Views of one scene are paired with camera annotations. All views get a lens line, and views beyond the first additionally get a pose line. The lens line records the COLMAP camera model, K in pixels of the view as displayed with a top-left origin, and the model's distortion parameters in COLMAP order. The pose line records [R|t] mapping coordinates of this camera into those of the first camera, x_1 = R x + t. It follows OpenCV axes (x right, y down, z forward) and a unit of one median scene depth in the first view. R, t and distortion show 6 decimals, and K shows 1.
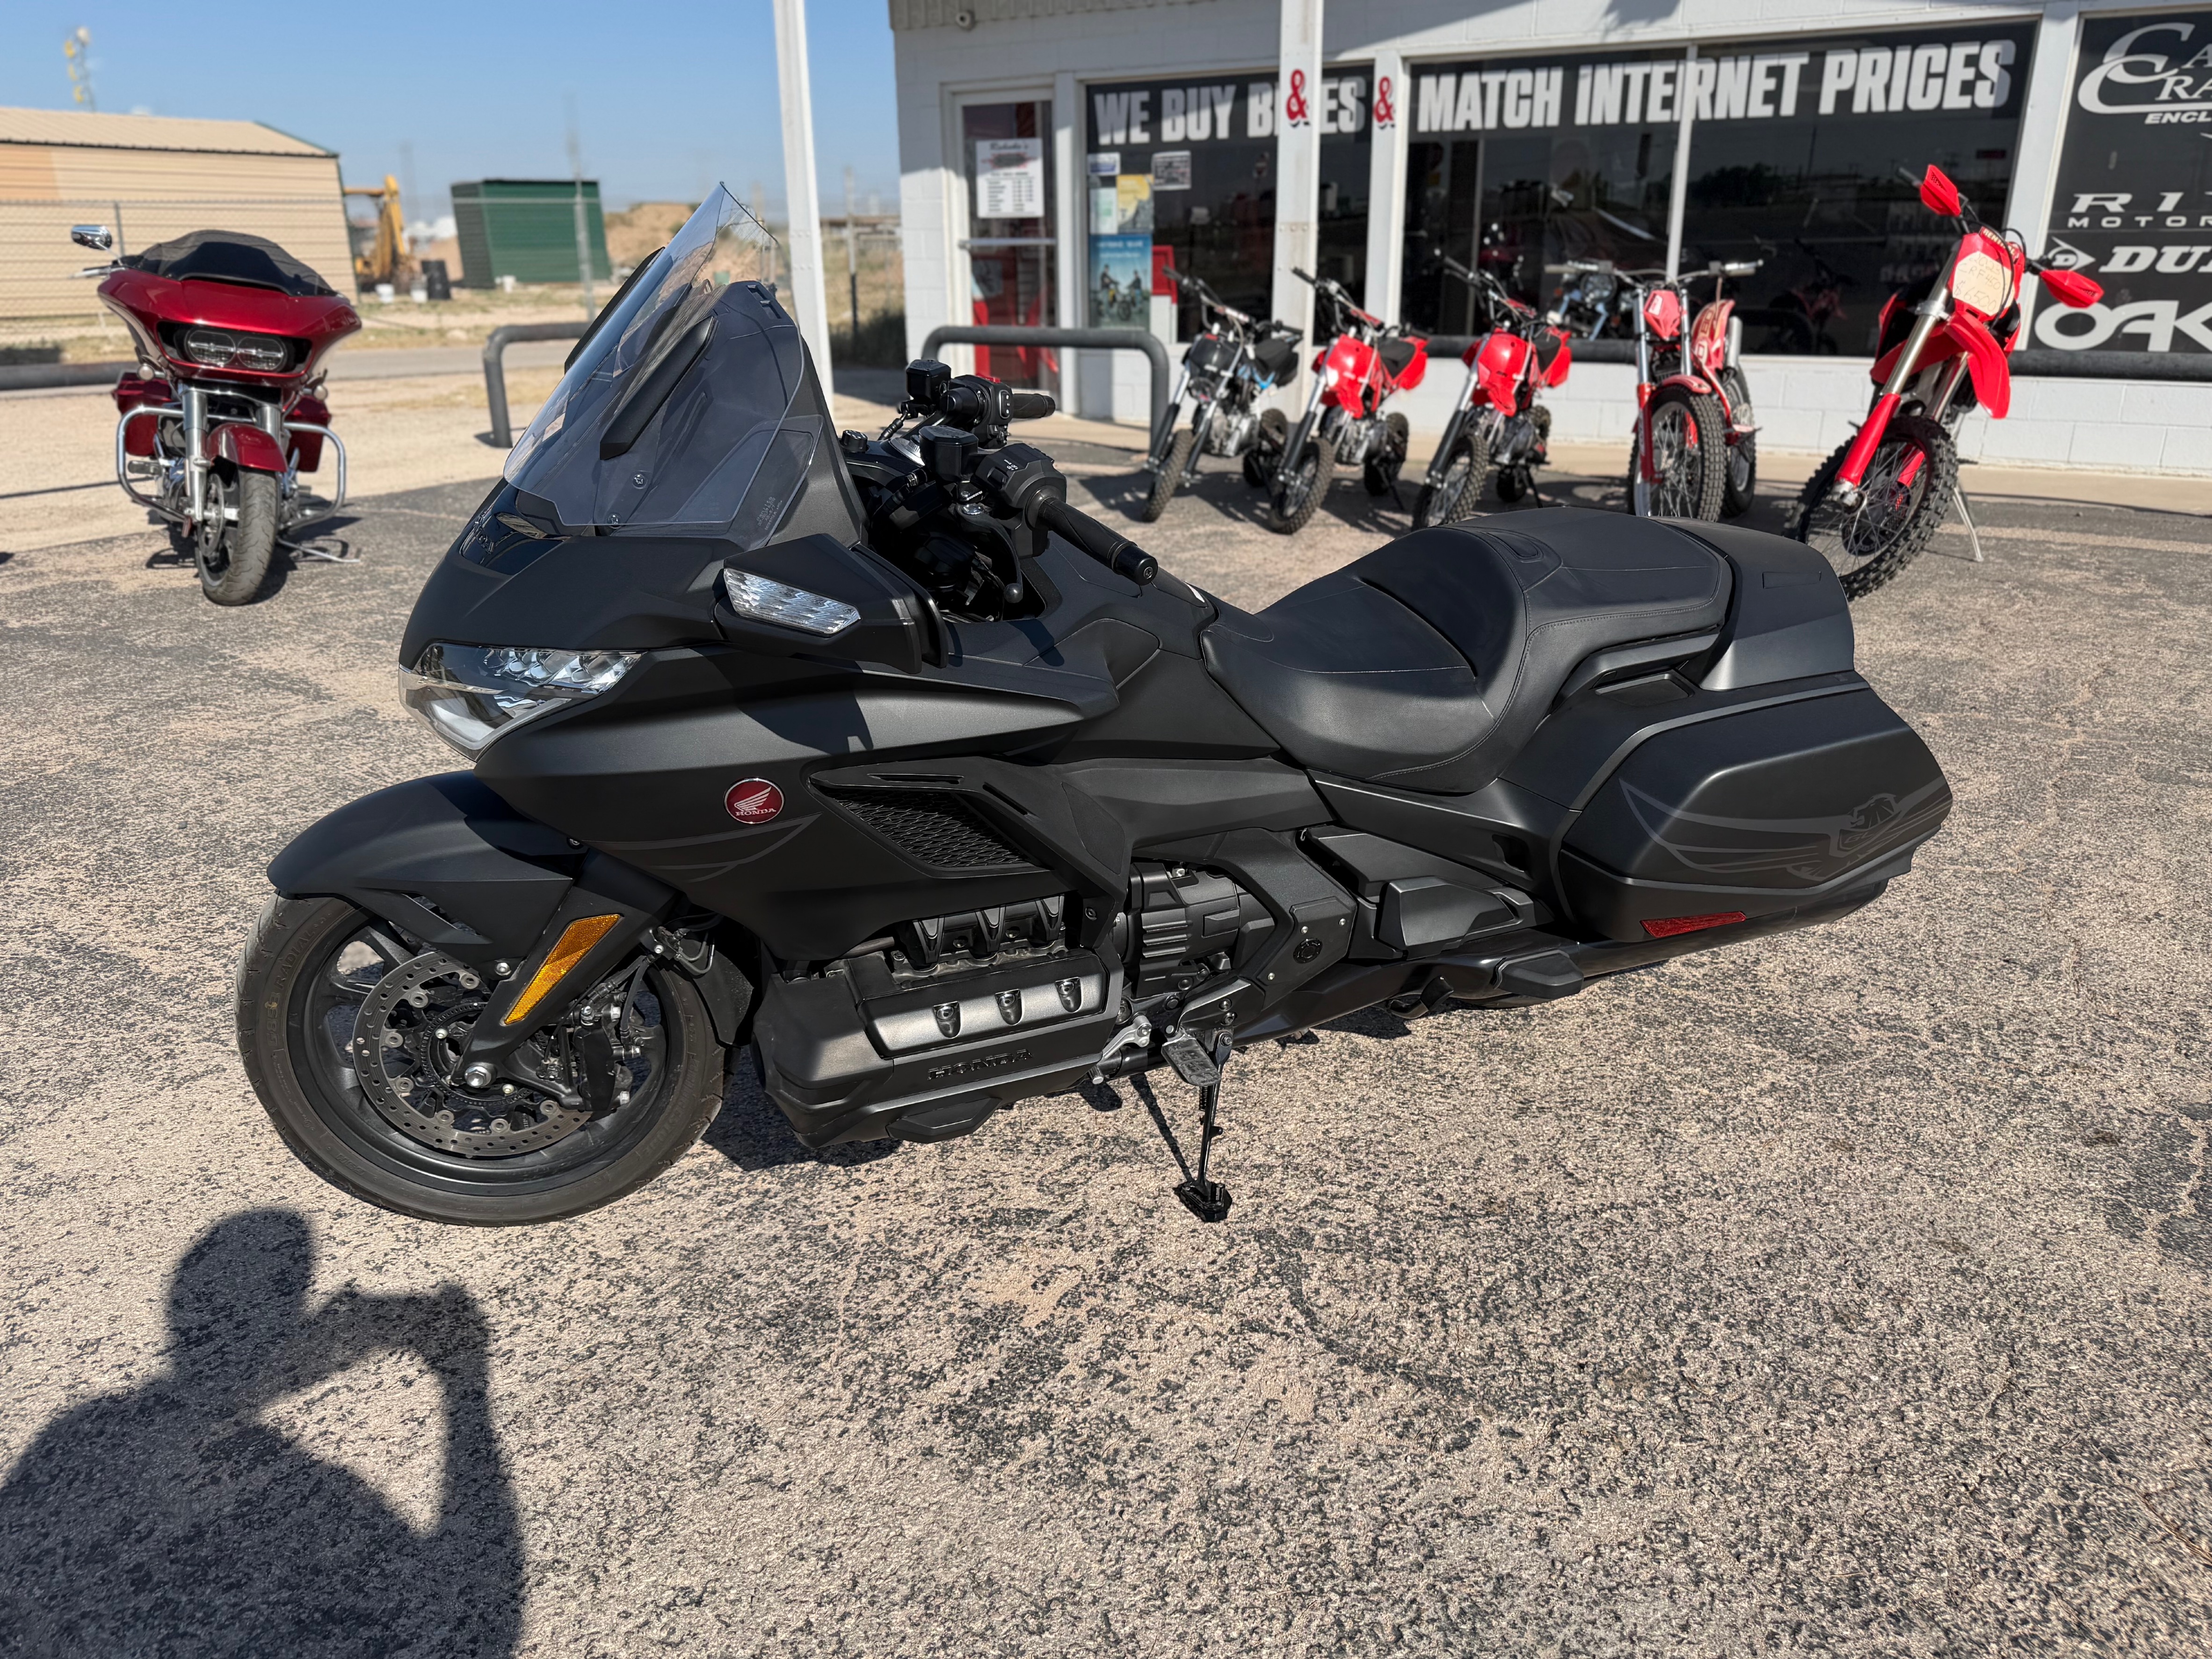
lens RADIAL K [[1593.3, 0, 1106.0], [0, 1593.3, 829.5], [0, 0, 1]] dist [0.037078, -0.035637]
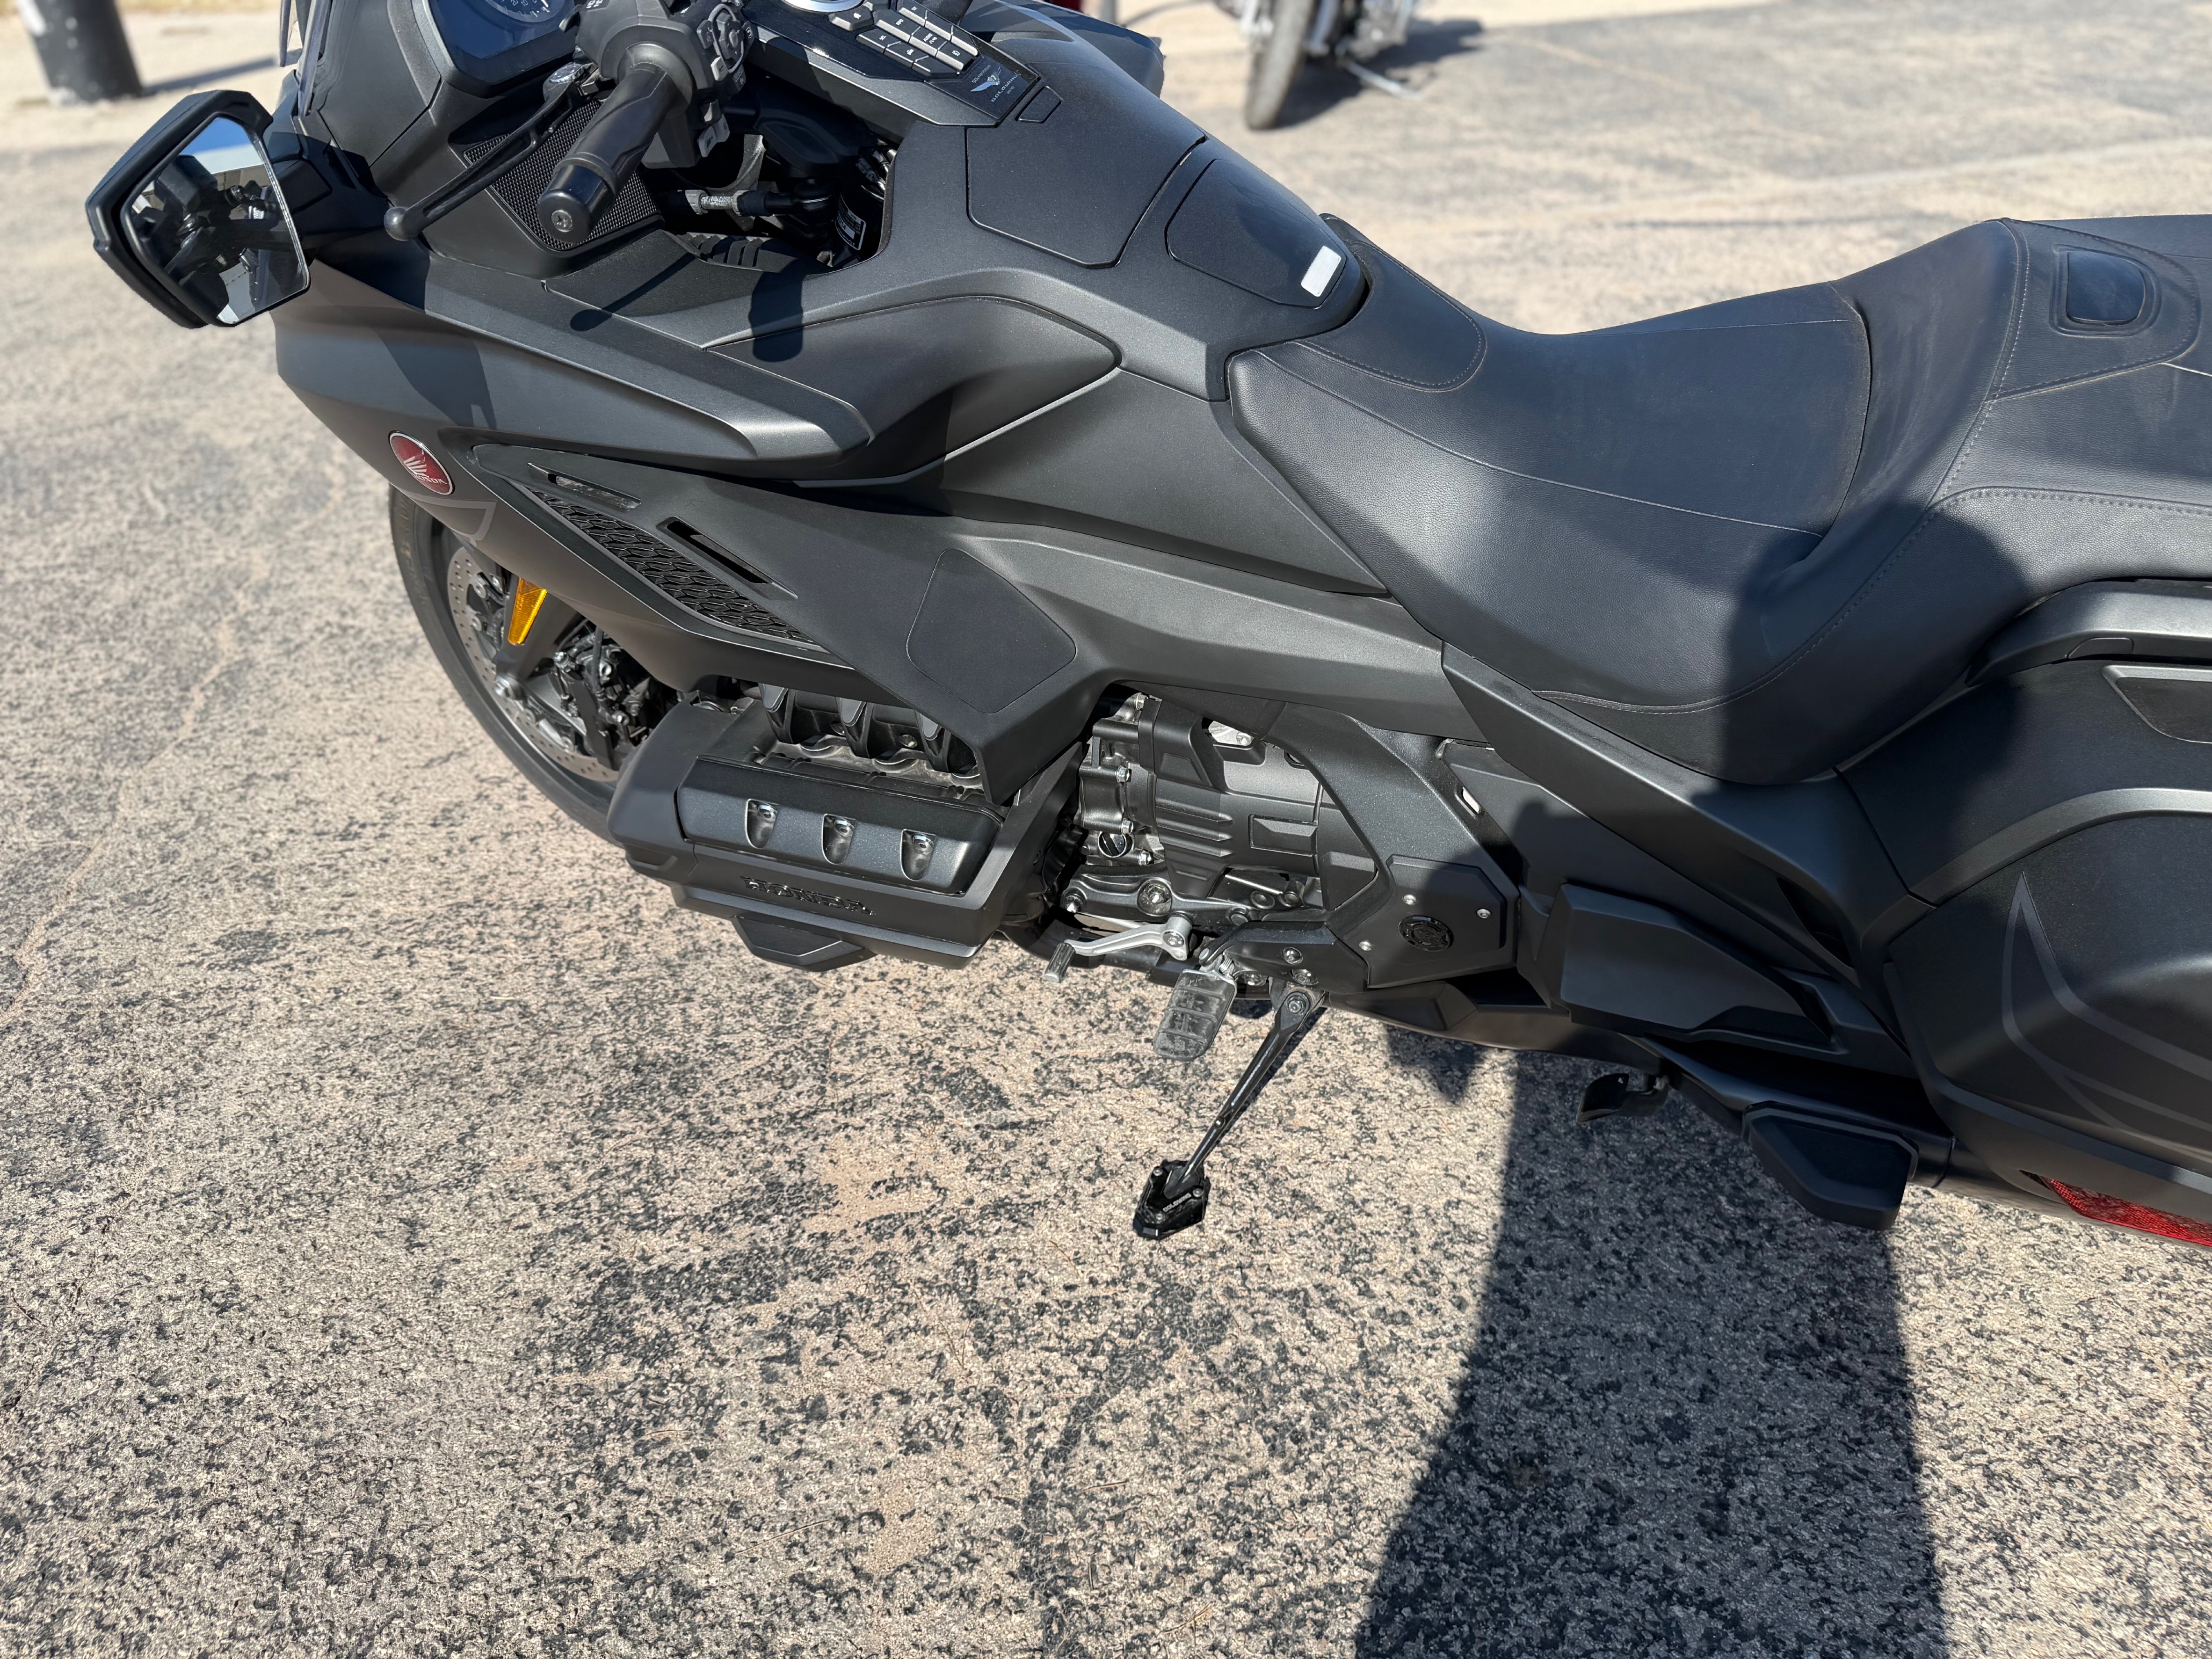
lens RADIAL K [[1587.7, 0, 1106.0], [0, 1587.7, 829.5], [0, 0, 1]] dist [-0.007501, 0.010431]
pose [[0.694842, 0.378151, -0.611716, 0.100018], [-0.205652, 0.919555, 0.334853, -0.033902], [0.689131, -0.106869, 0.716713, 0.128574]]
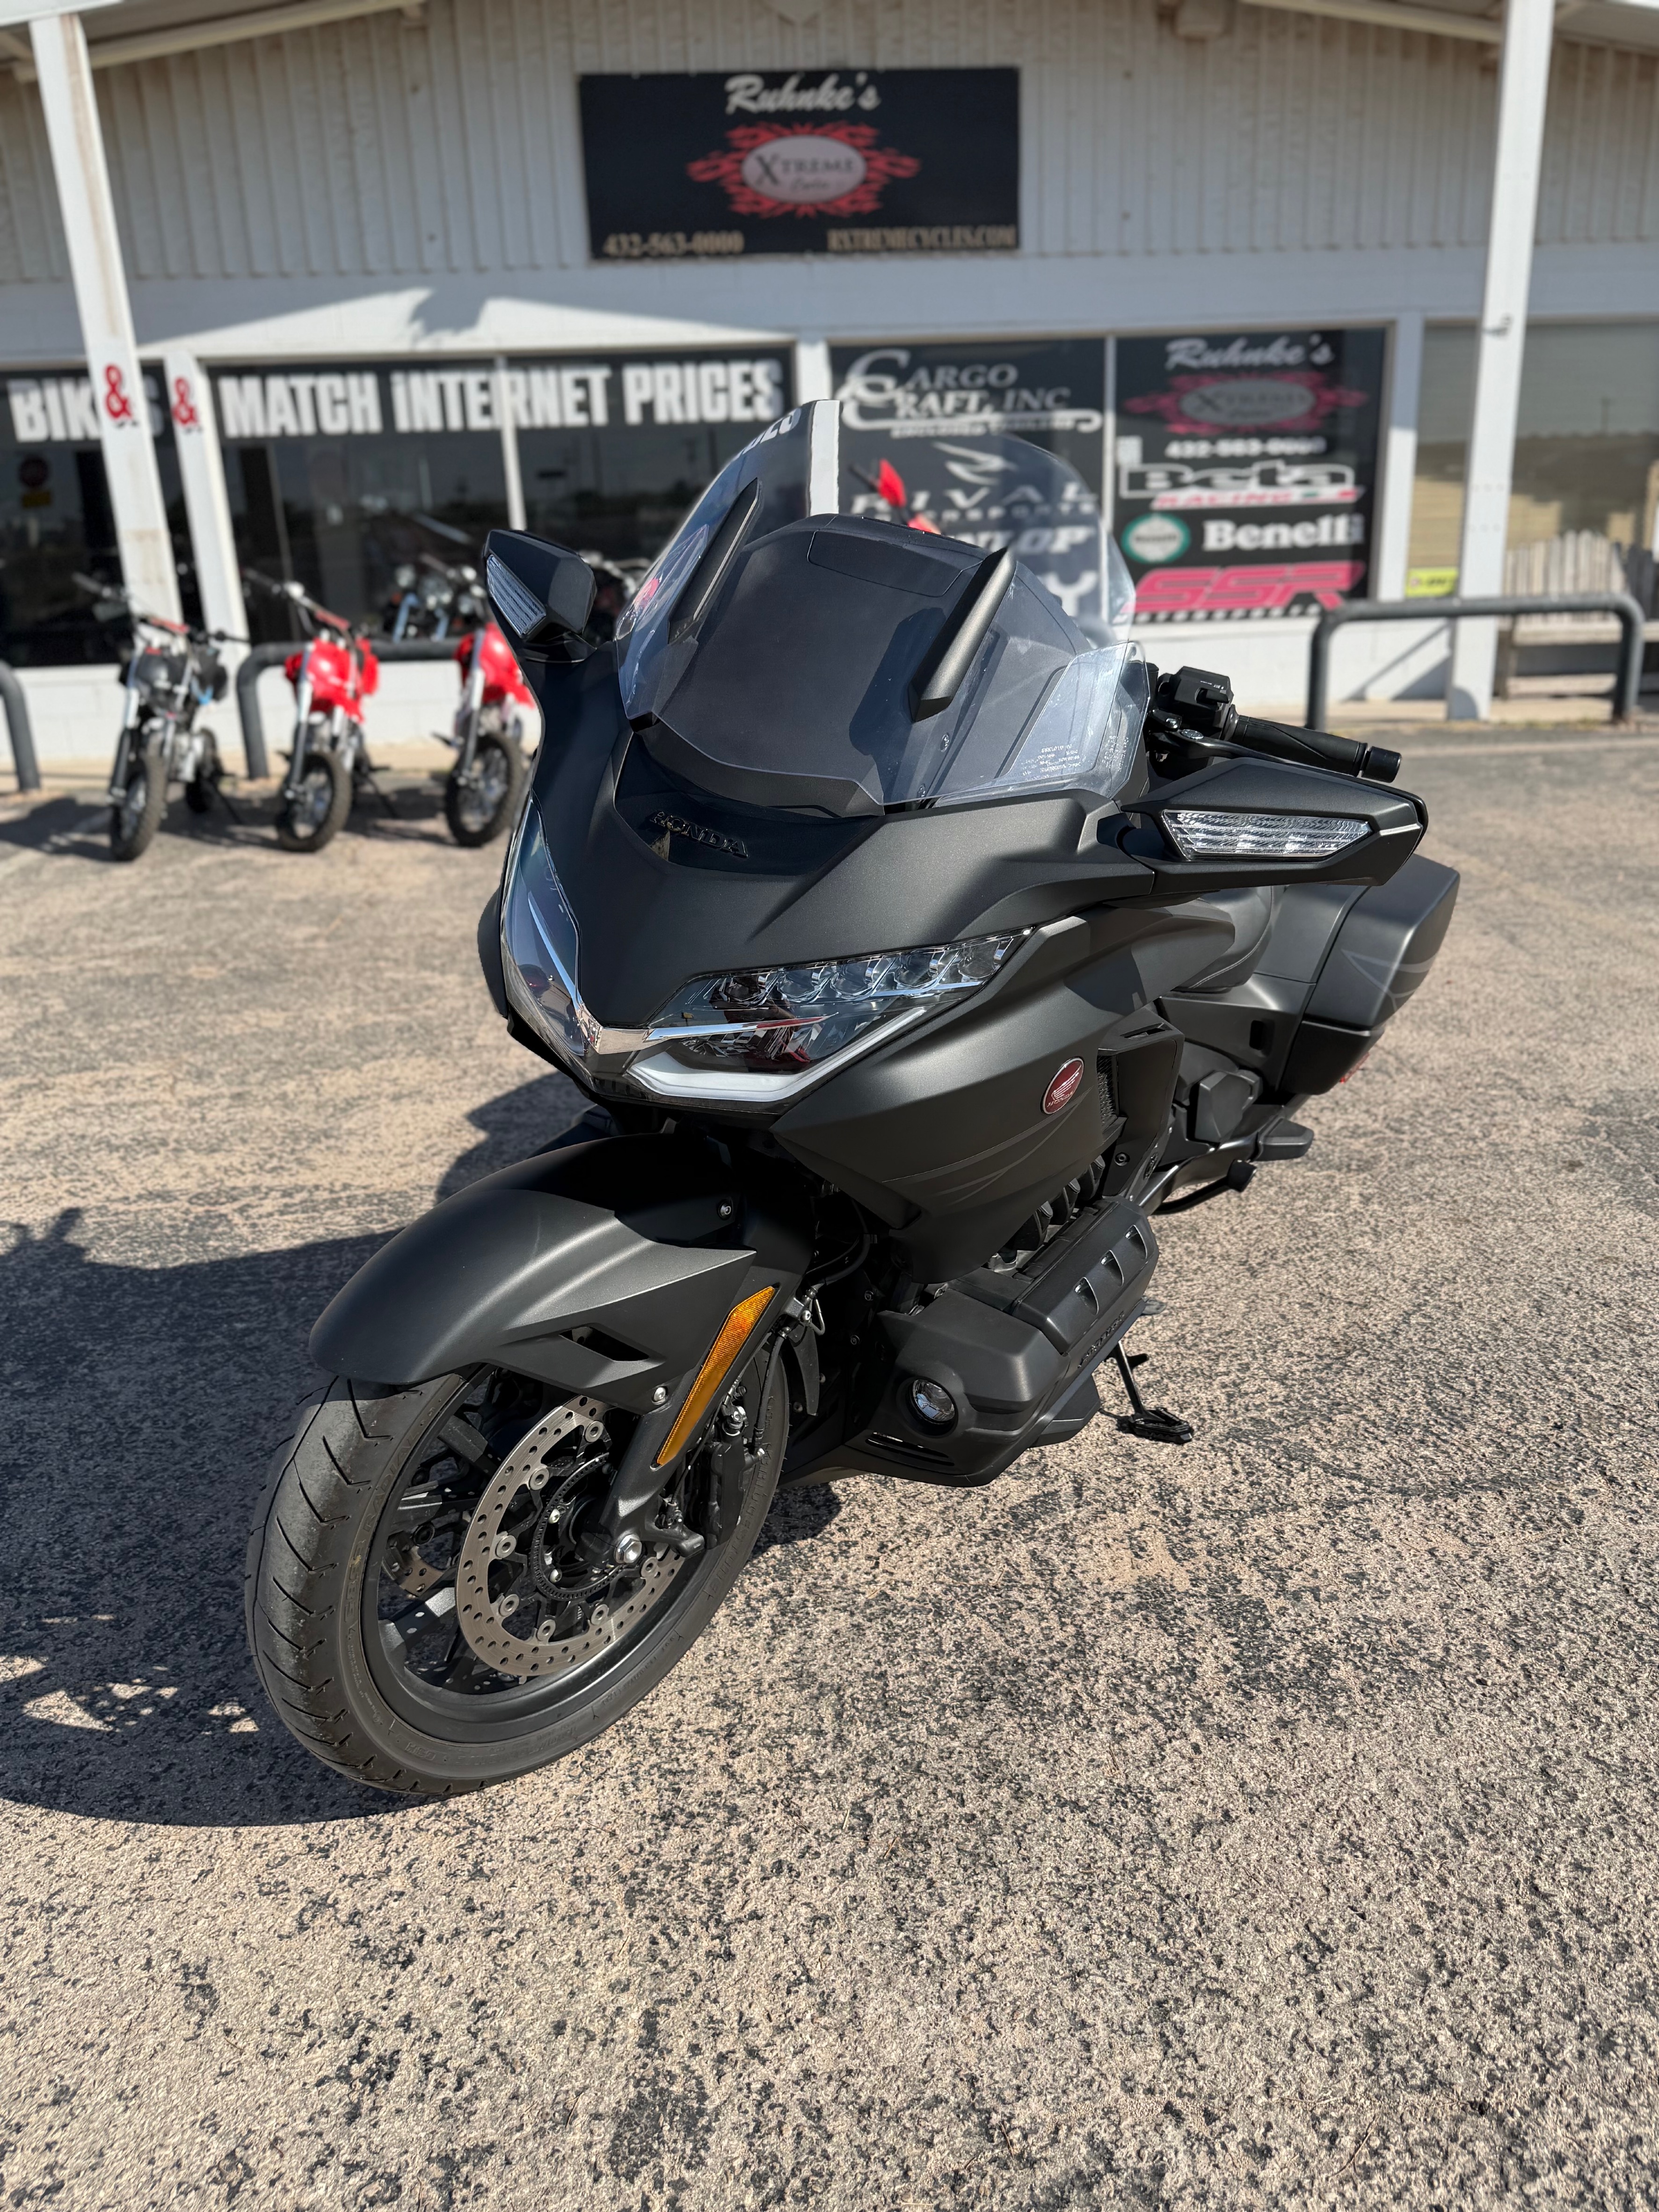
lens RADIAL K [[1620.3, 0, 829.5], [0, 1620.3, 1106.0], [0, 0, 1]] dist [-0.002523, 0.002927]
pose [[0.803477, -0.219260, 0.553489, -0.155751], [0.234950, 0.971029, 0.043598, -0.014053], [-0.547013, 0.095012, 0.831715, 0.063377]]
